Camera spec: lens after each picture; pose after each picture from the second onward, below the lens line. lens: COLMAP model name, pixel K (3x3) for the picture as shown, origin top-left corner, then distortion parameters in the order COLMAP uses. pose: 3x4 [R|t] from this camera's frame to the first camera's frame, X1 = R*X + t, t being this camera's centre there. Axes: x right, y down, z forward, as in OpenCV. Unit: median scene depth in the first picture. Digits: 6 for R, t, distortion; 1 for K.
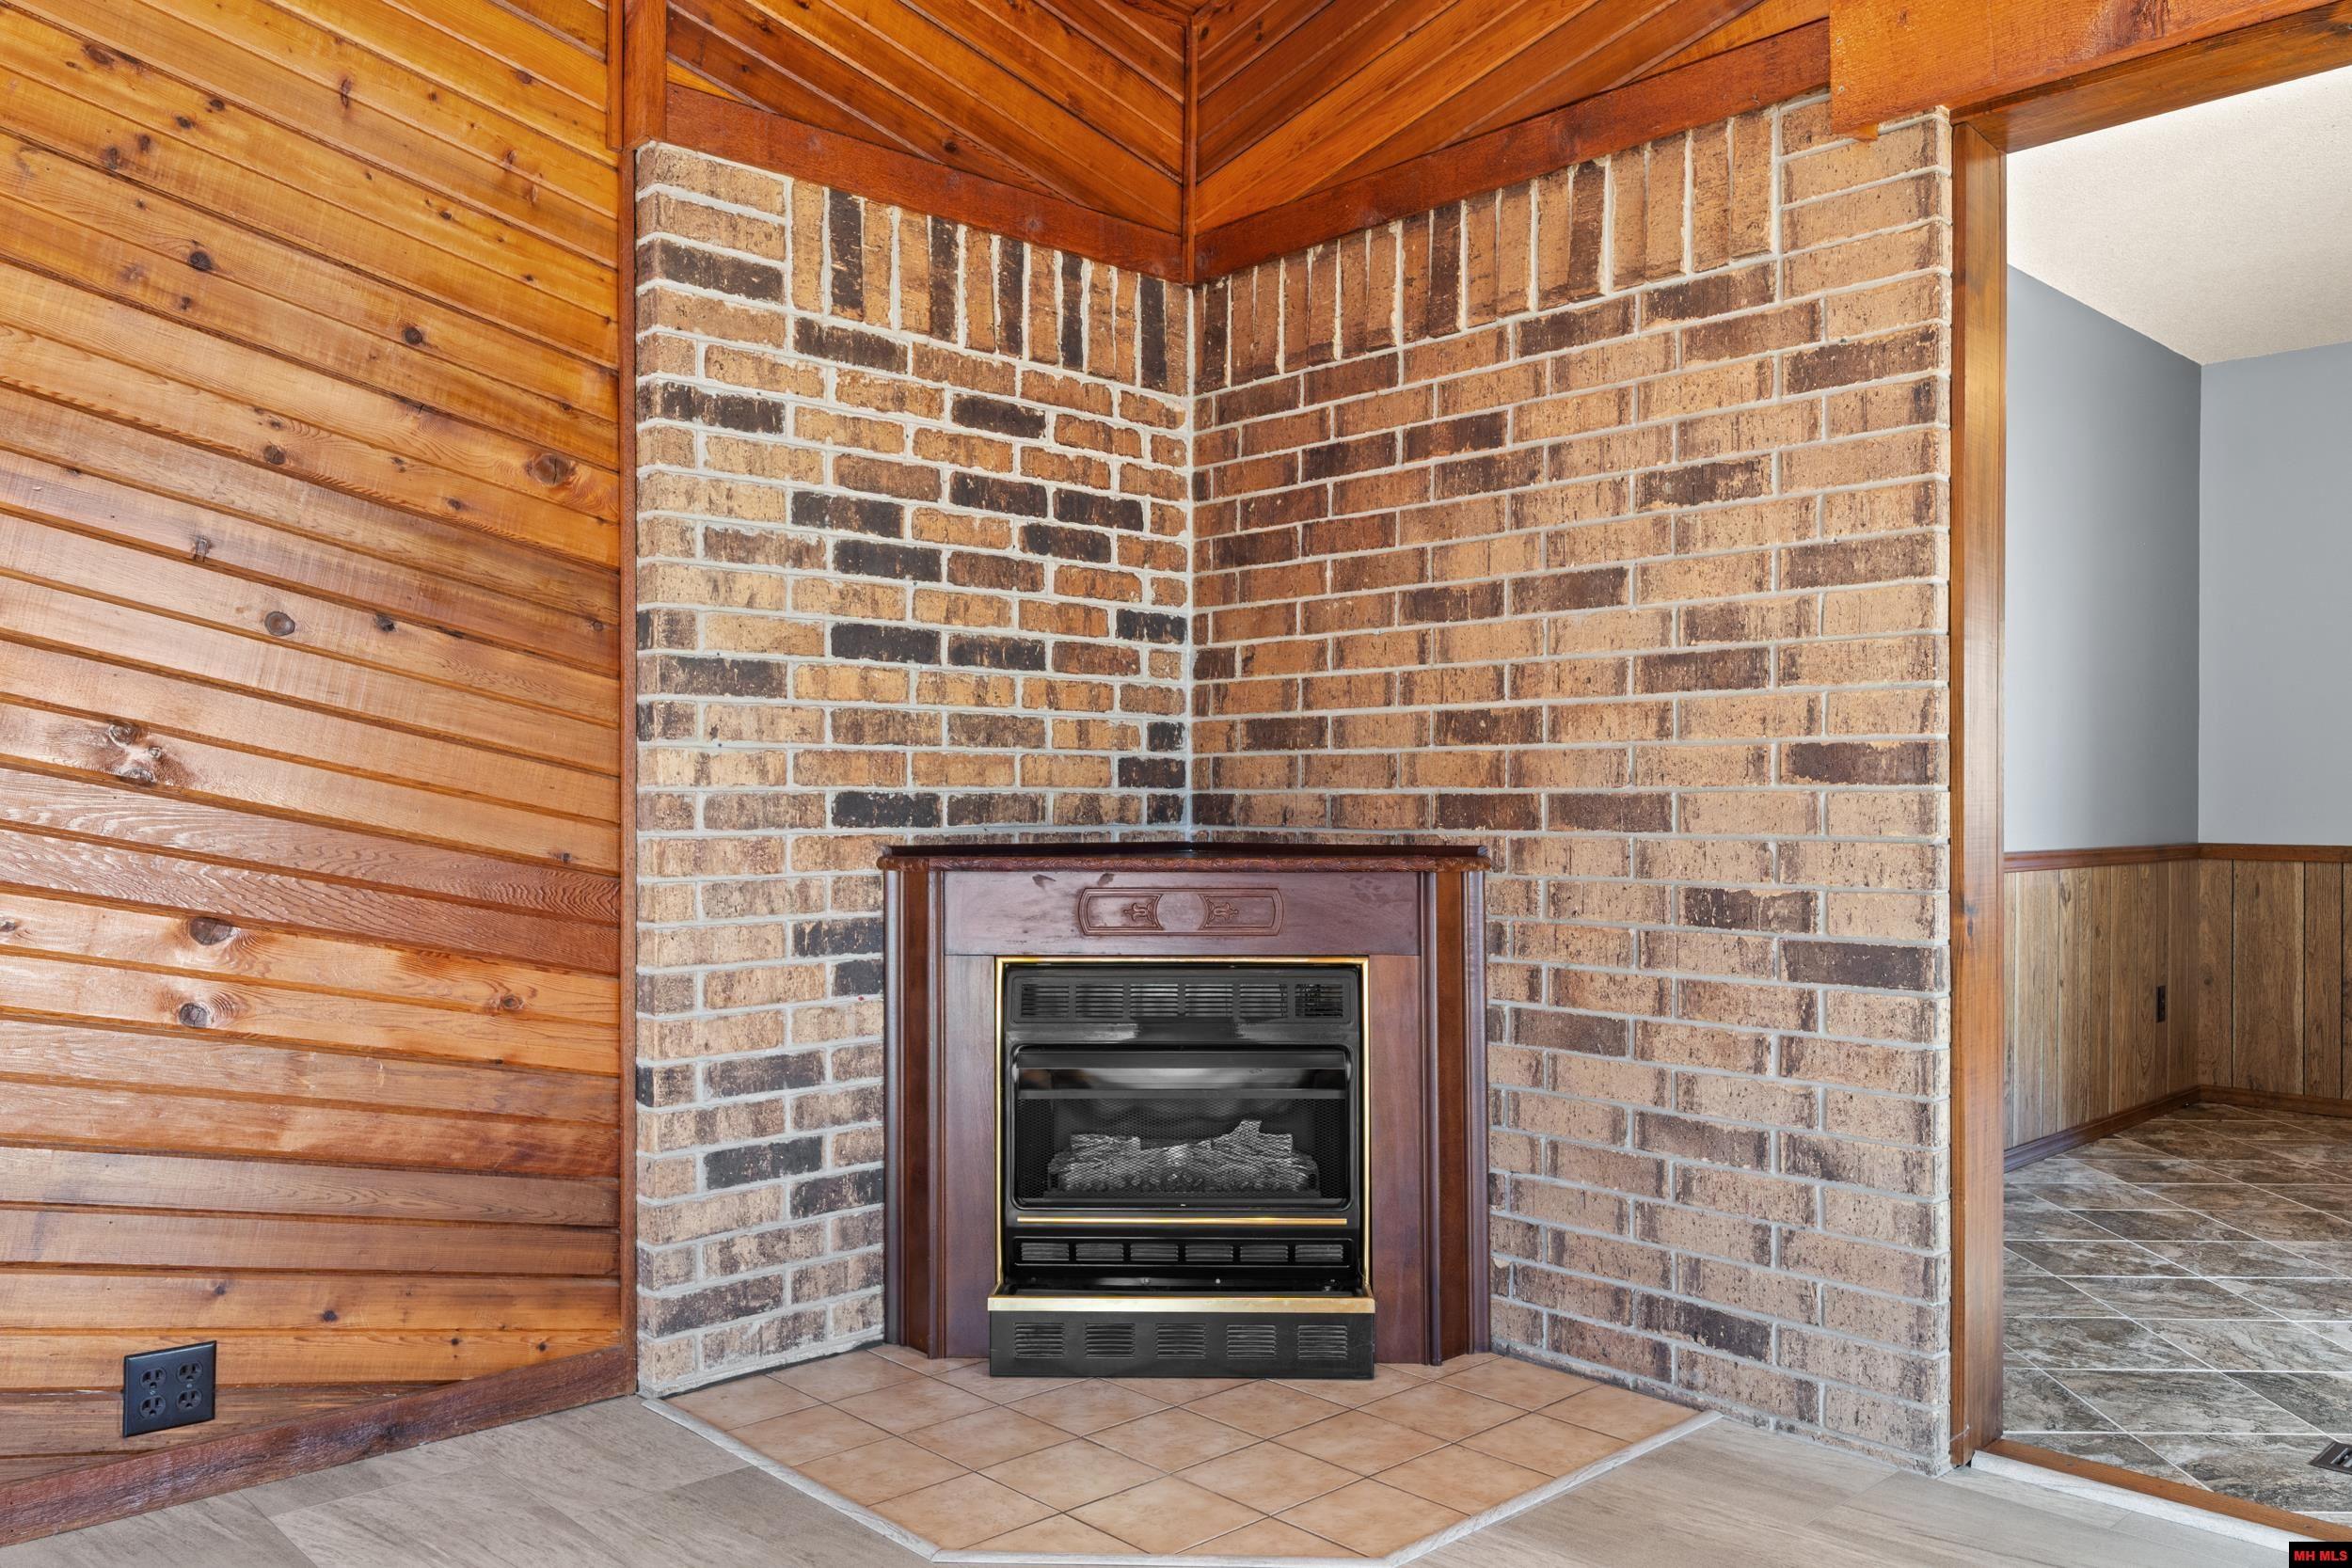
lens RADIAL K [[1763.2, 0, 1173.5], [0, 1763.2, 797.6], [0, 0, 1]] dist [-0.005379, -0.006101]
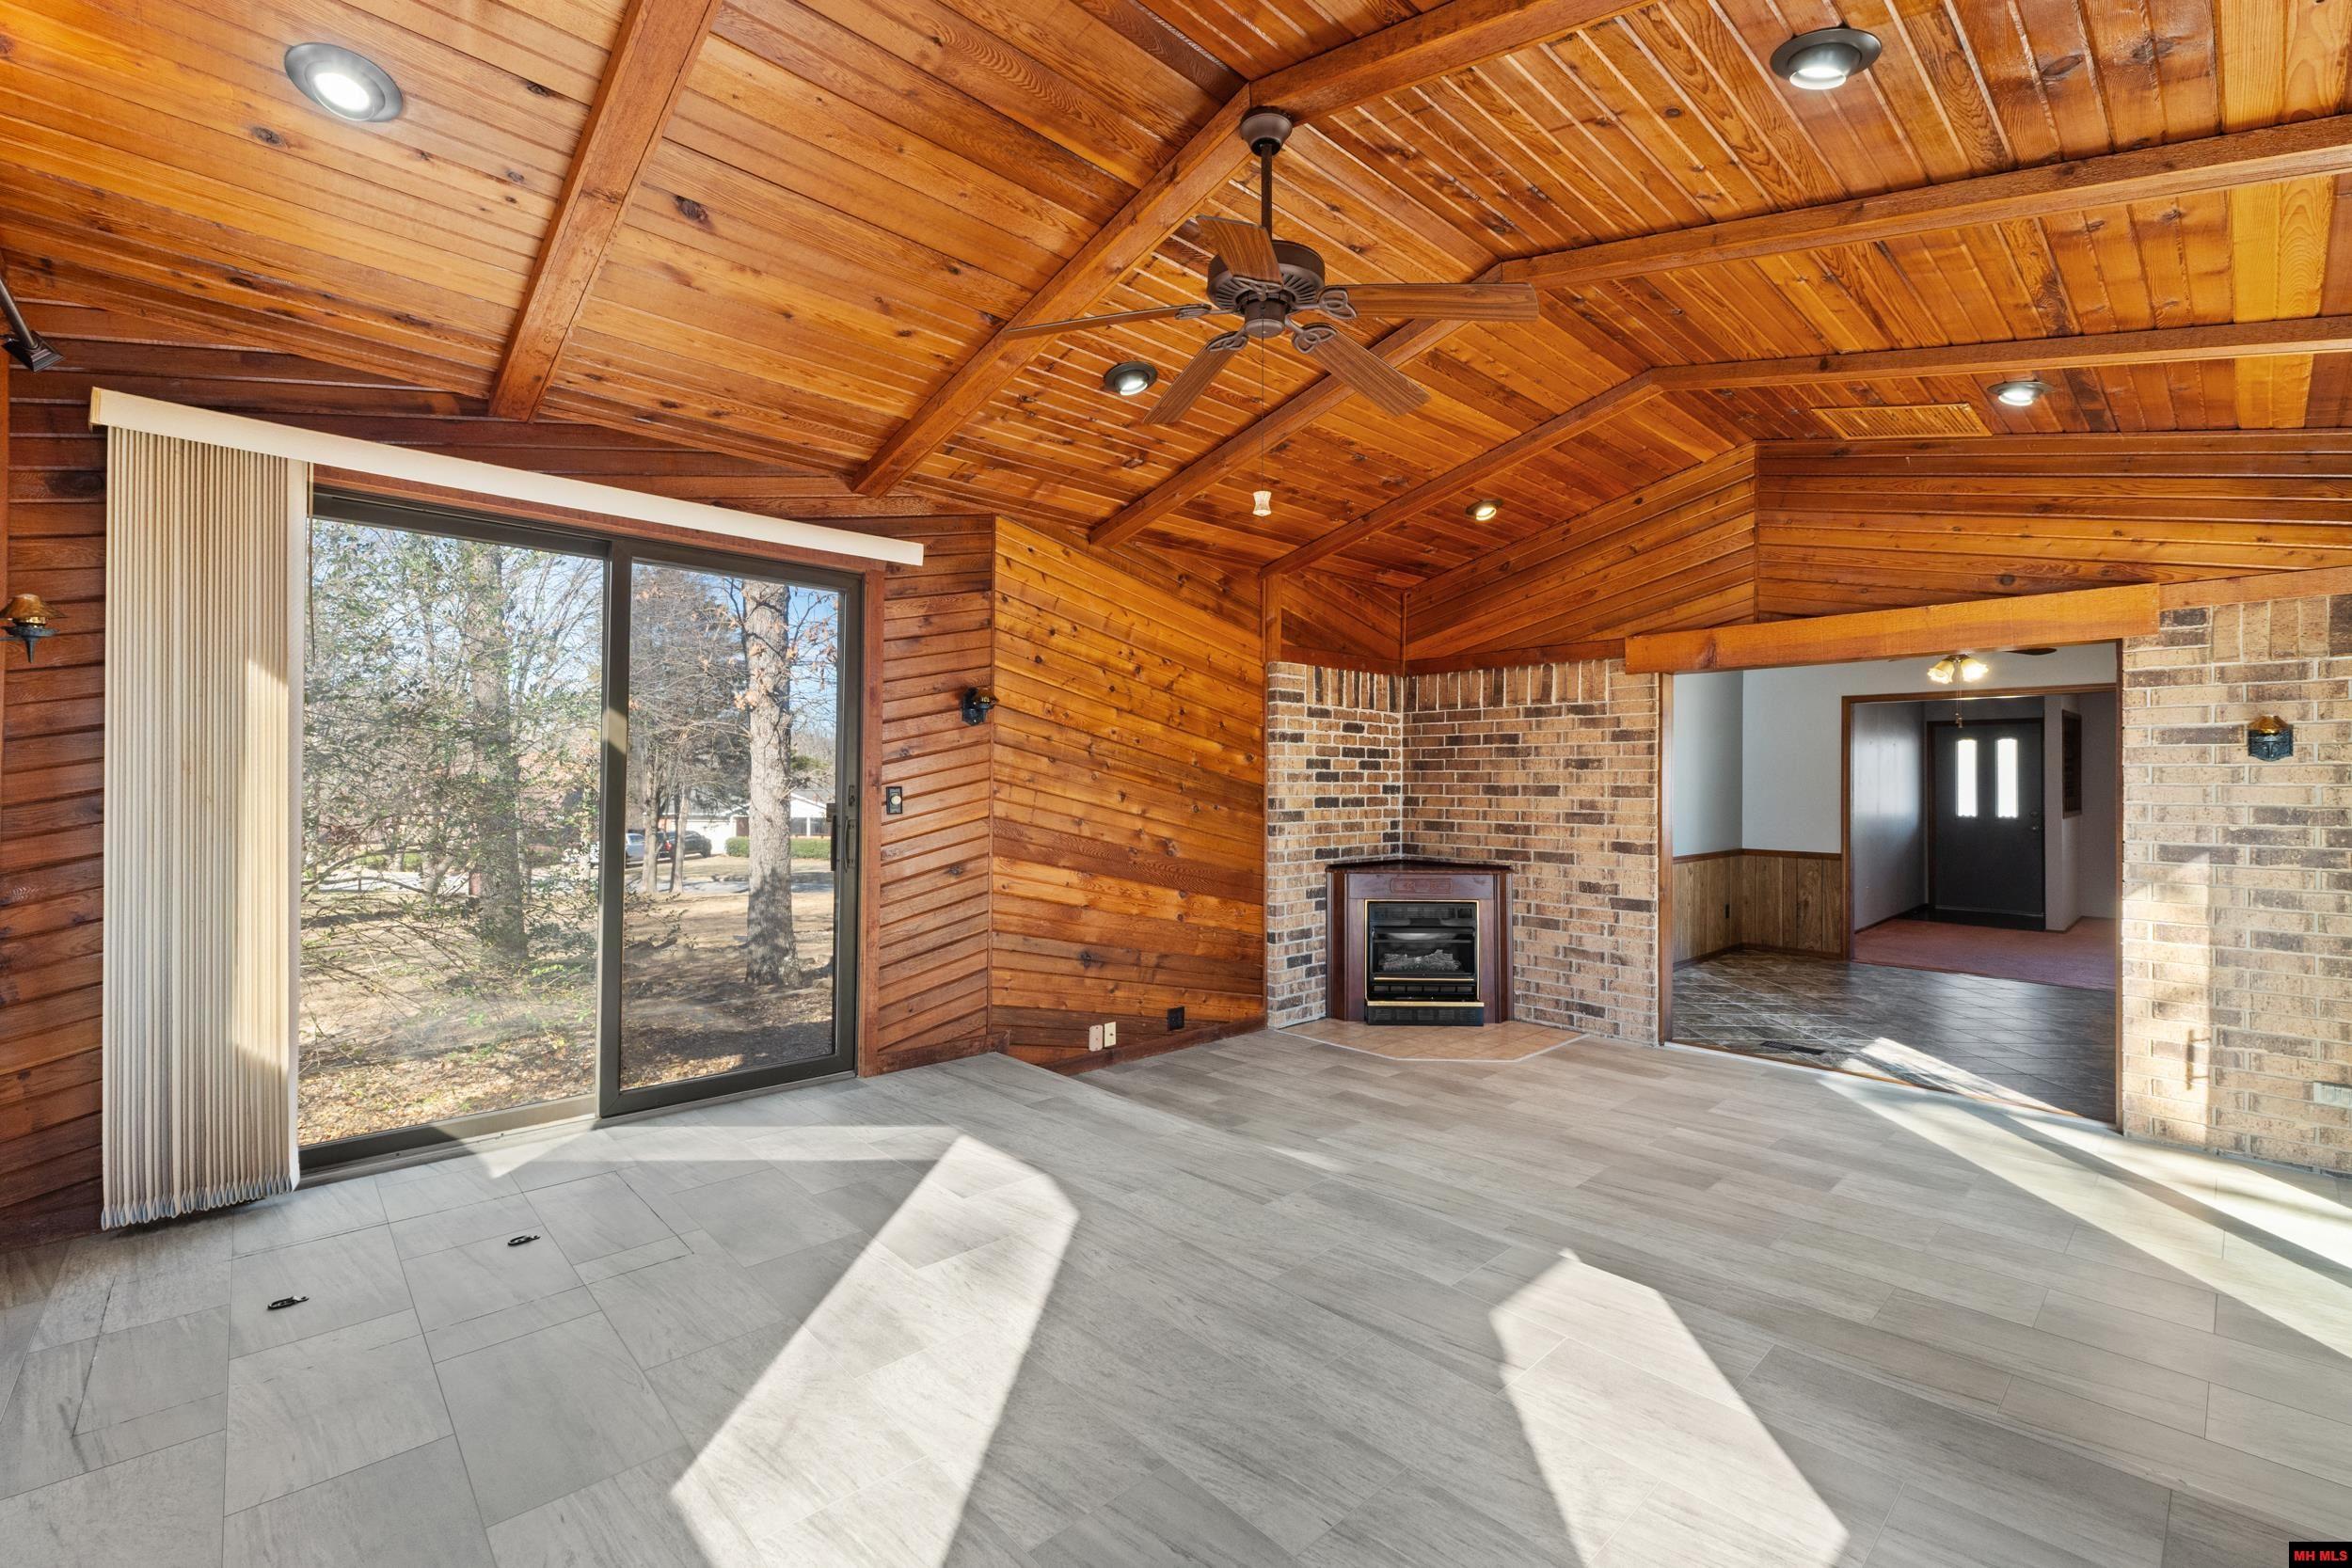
lens RADIAL K [[997.7, 0, 1177.5], [0, 997.7, 776.4], [0, 0, 1]] dist [0.001281, -0.000929]
pose [[0.999978, 0.003577, -0.005661, -0.445026], [-0.003616, 0.999970, -0.006789, -0.126695], [0.005637, 0.006809, 0.999961, -0.877546]]
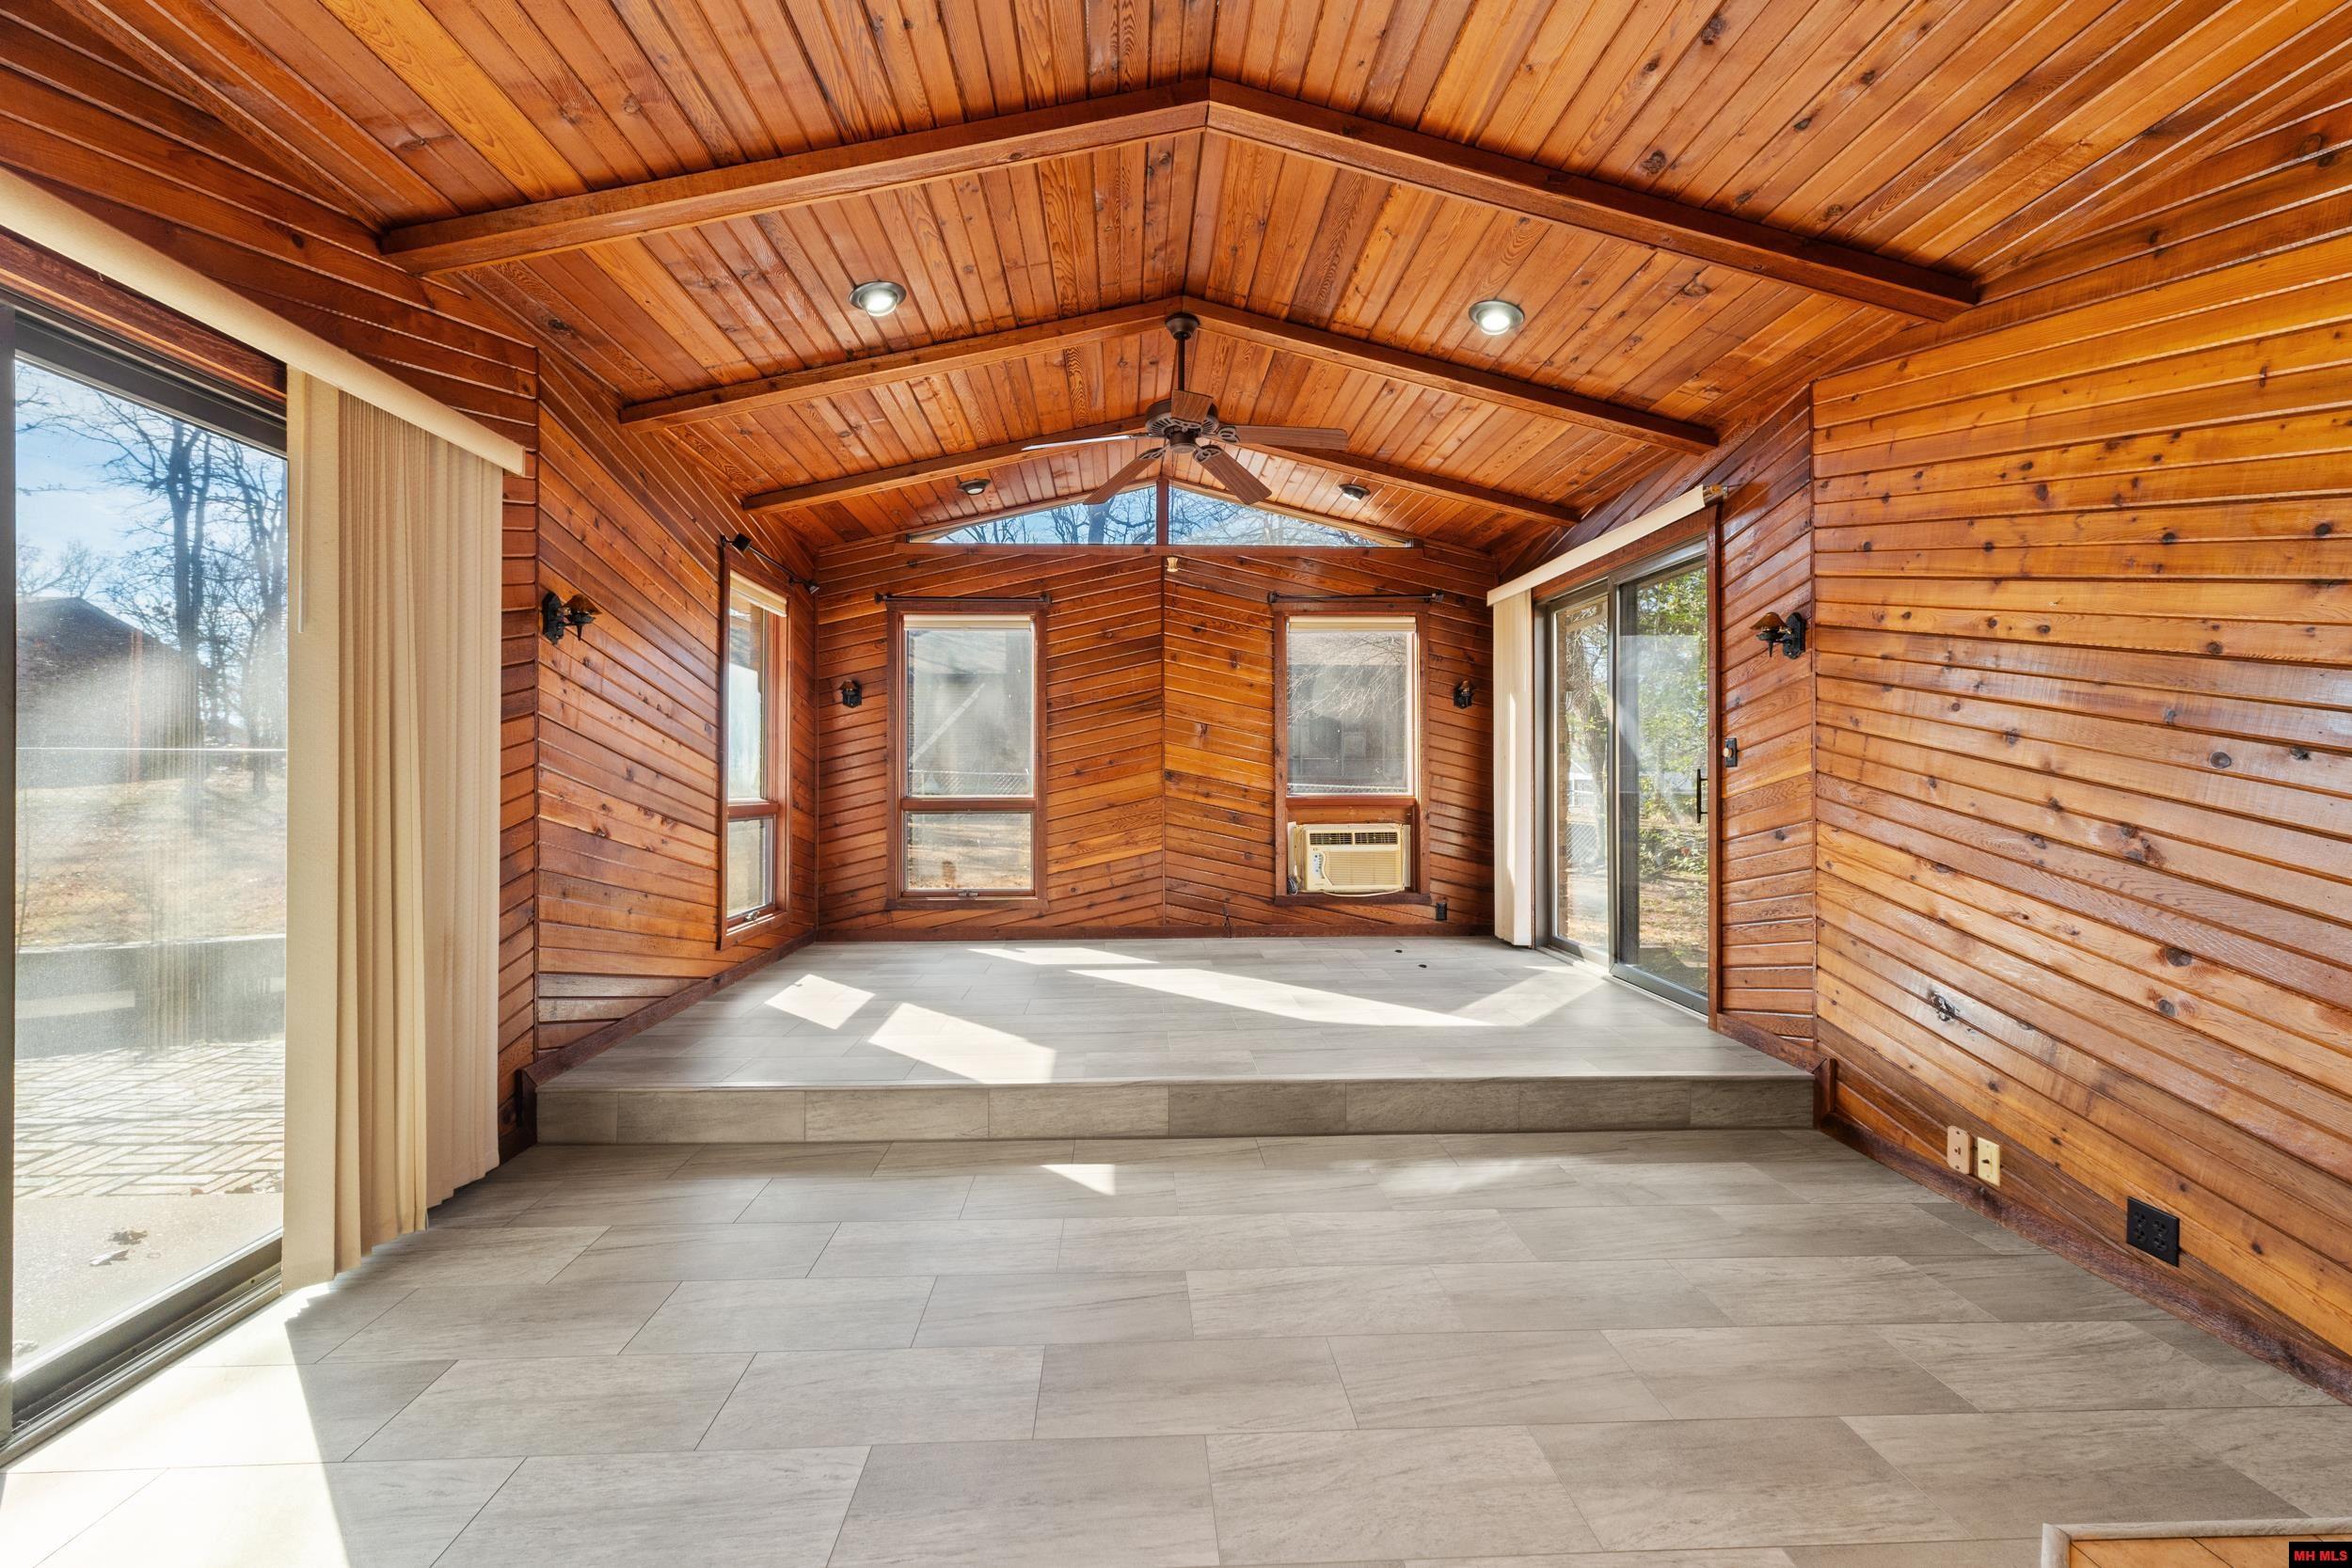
lens RADIAL K [[997.7, 0, 1169.9], [0, 997.7, 779.2], [0, 0, 1]] dist [0.001281, -0.000929]
pose [[-0.651703, -0.003457, -0.758467, 0.589387], [-0.002811, 0.999994, -0.002142, -0.065358], [0.758469, 0.000736, -0.651708, 0.728401]]
